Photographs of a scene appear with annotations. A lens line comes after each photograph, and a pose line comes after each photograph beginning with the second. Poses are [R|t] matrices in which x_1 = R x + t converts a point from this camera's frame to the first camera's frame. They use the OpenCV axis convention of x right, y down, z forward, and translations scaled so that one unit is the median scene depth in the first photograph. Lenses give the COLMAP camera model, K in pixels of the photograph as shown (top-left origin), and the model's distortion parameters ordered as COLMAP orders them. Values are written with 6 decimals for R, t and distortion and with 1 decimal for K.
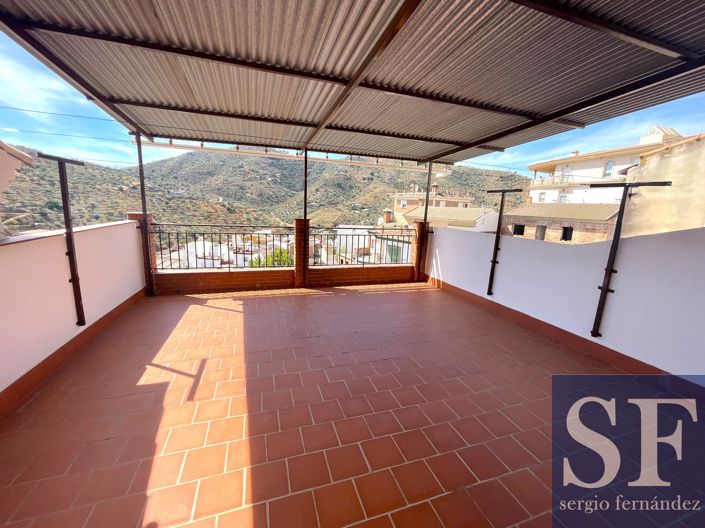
lens RADIAL K [[288.8, 0, 352.4], [0, 288.8, 261.6], [0, 0, 1]] dist [-0.001051, -0.000224]
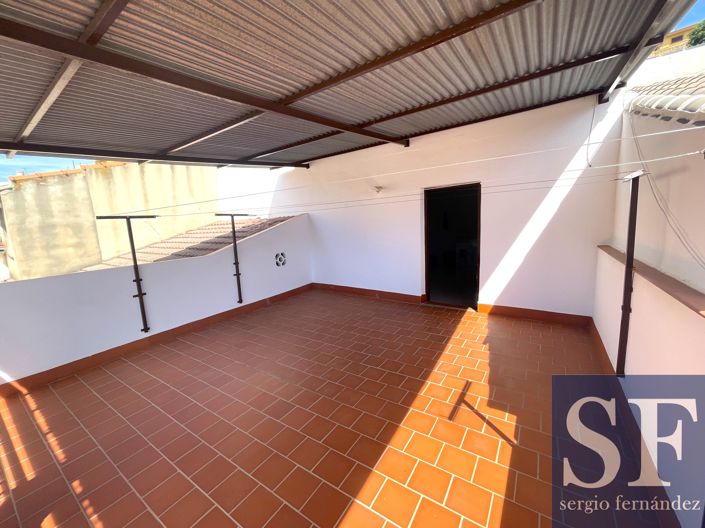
lens RADIAL K [[288.8, 0, 346.7], [0, 288.8, 261.8], [0, 0, 1]] dist [-0.001051, -0.000224]
pose [[-0.592161, -0.123749, 0.796261, -0.804906], [0.182029, 0.942055, 0.281778, -0.320164], [-0.784991, 0.311800, -0.535322, 1.312488]]
